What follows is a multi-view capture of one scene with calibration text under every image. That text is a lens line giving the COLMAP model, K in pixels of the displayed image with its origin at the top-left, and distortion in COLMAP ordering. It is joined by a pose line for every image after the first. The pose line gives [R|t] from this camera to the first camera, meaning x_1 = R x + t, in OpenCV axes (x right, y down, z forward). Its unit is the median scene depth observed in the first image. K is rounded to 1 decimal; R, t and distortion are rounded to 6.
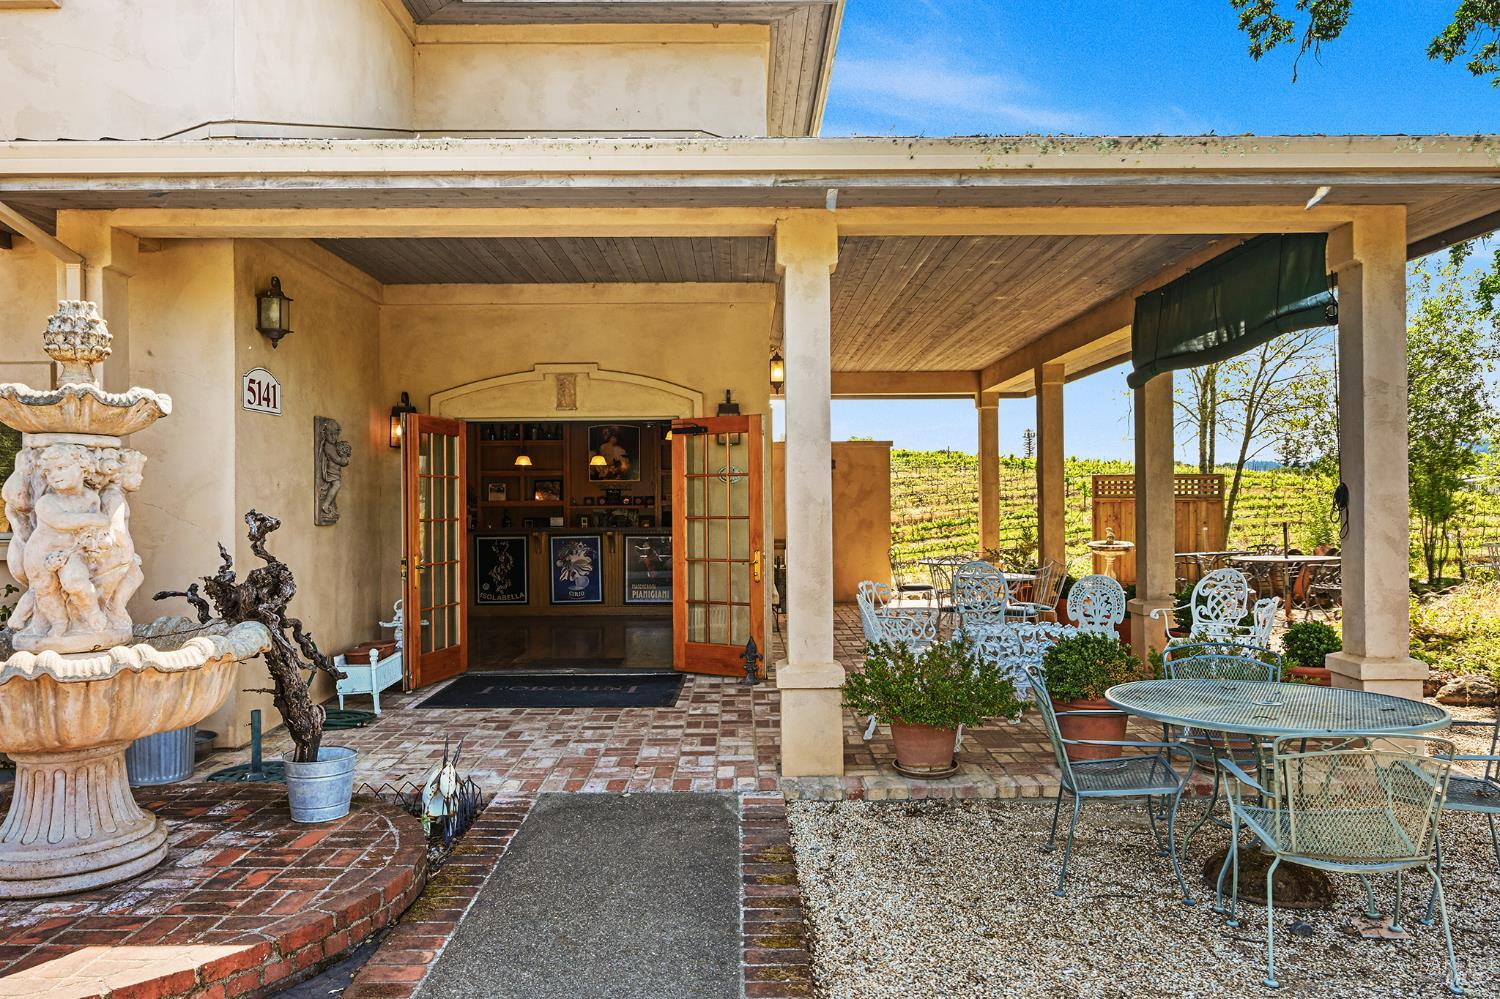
lens RADIAL K [[1028.0, 0, 761.0], [0, 1028.0, 491.4], [0, 0, 1]] dist [0.001959, -0.003498]
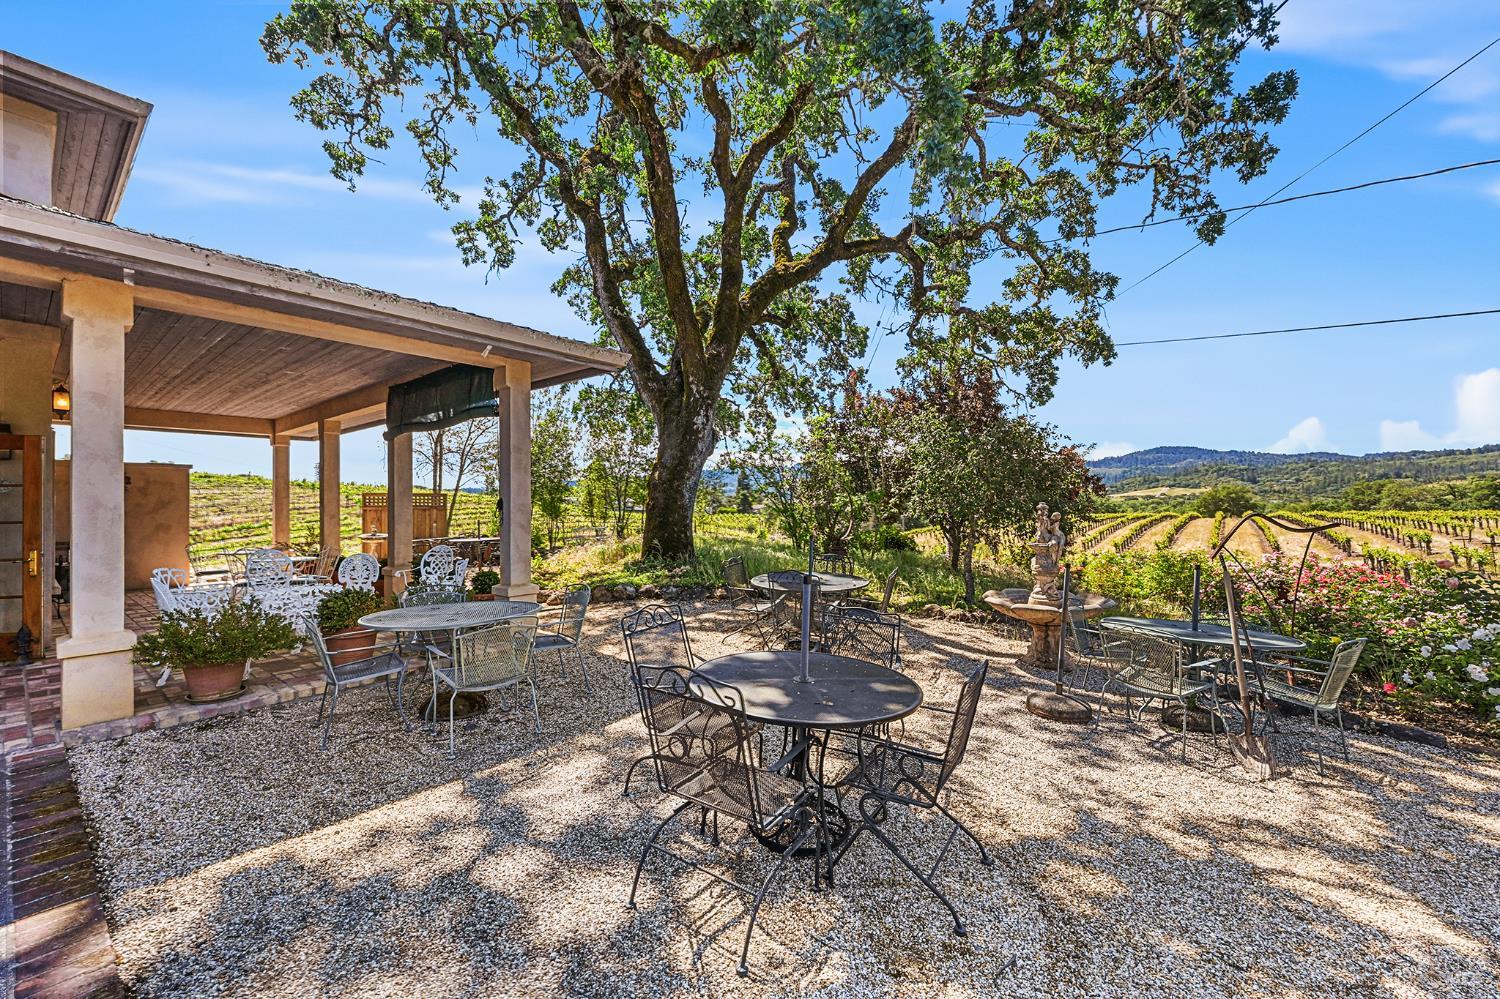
lens RADIAL K [[588.2, 0, 739.6], [0, 588.2, 498.1], [0, 0, 1]] dist [-0.002289, 0.000801]
pose [[0.641698, 0.011133, 0.766876, -0.001160], [-0.001320, 0.999909, -0.013412, 0.006136], [-0.766956, 0.007594, 0.641655, -0.059962]]
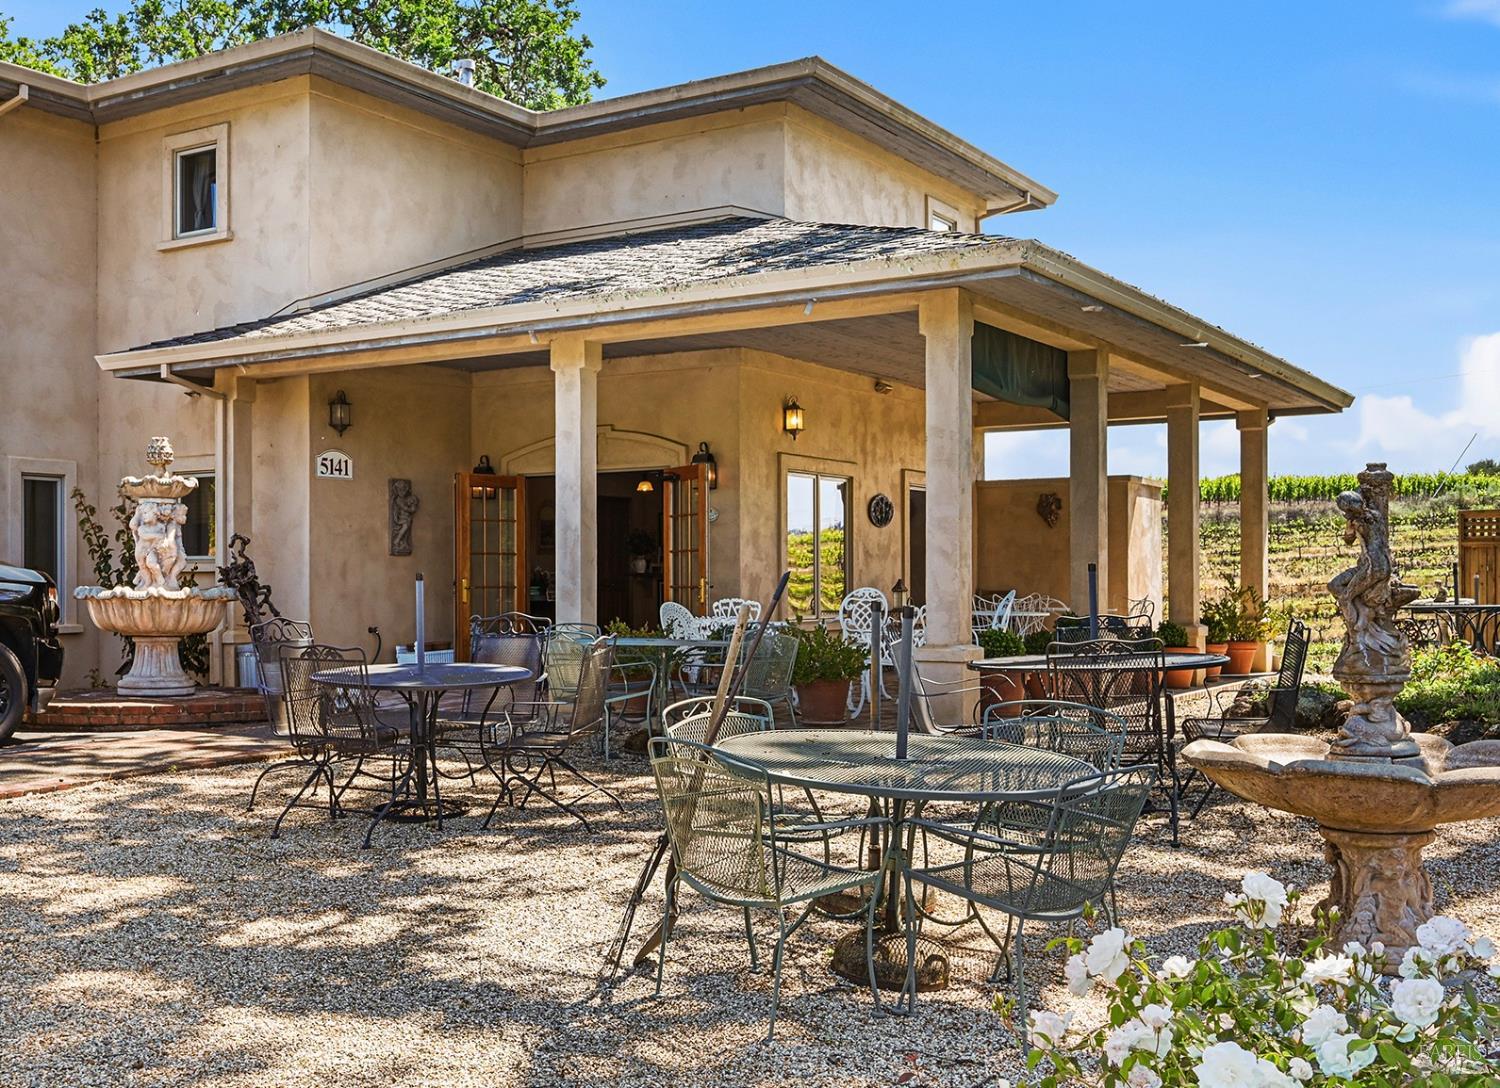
lens RADIAL K [[1940.0, 0, 744.7], [0, 1940.0, 556.2], [0, 0, 1]] dist [-0.004564, 0.000000]
pose [[0.827510, -0.008657, -0.561384, 1.406445], [0.003604, 0.999942, -0.010108, 0.060139], [0.561439, 0.006341, 0.827494, -0.901080]]
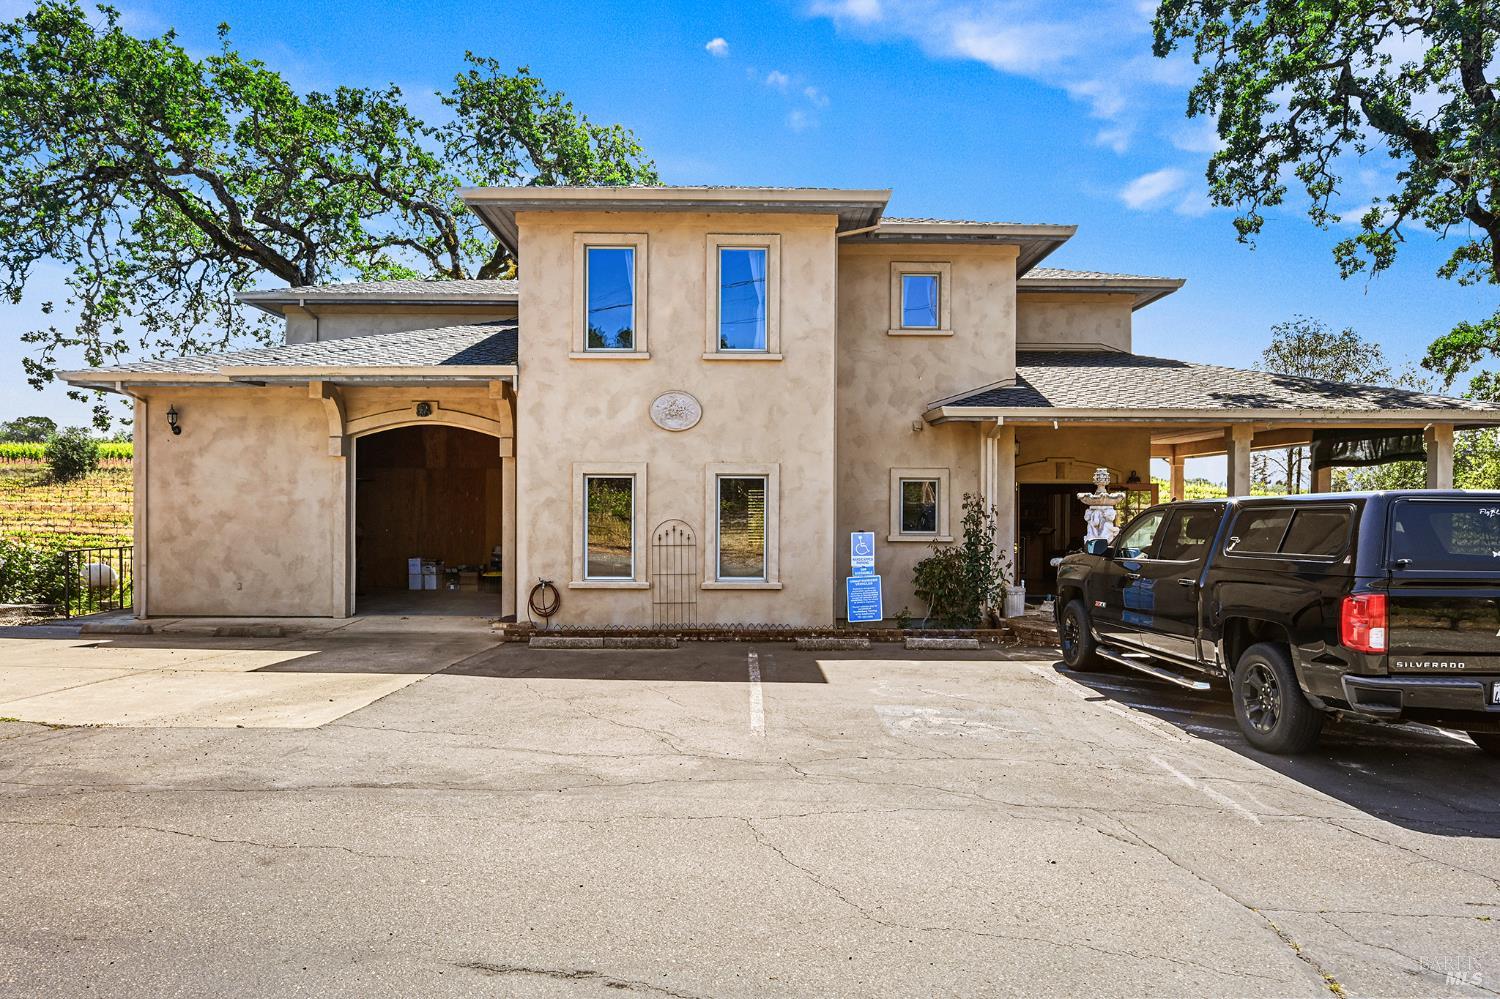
lens RADIAL K [[1004.3, 0, 750.4], [0, 1004.3, 510.4], [0, 0, 1]] dist [0.001966, -0.003252]
pose [[0.999843, 0.012424, 0.012673, -0.991439], [-0.012554, 0.999869, 0.010216, -0.028829], [-0.012544, -0.010374, 0.999868, -1.300314]]
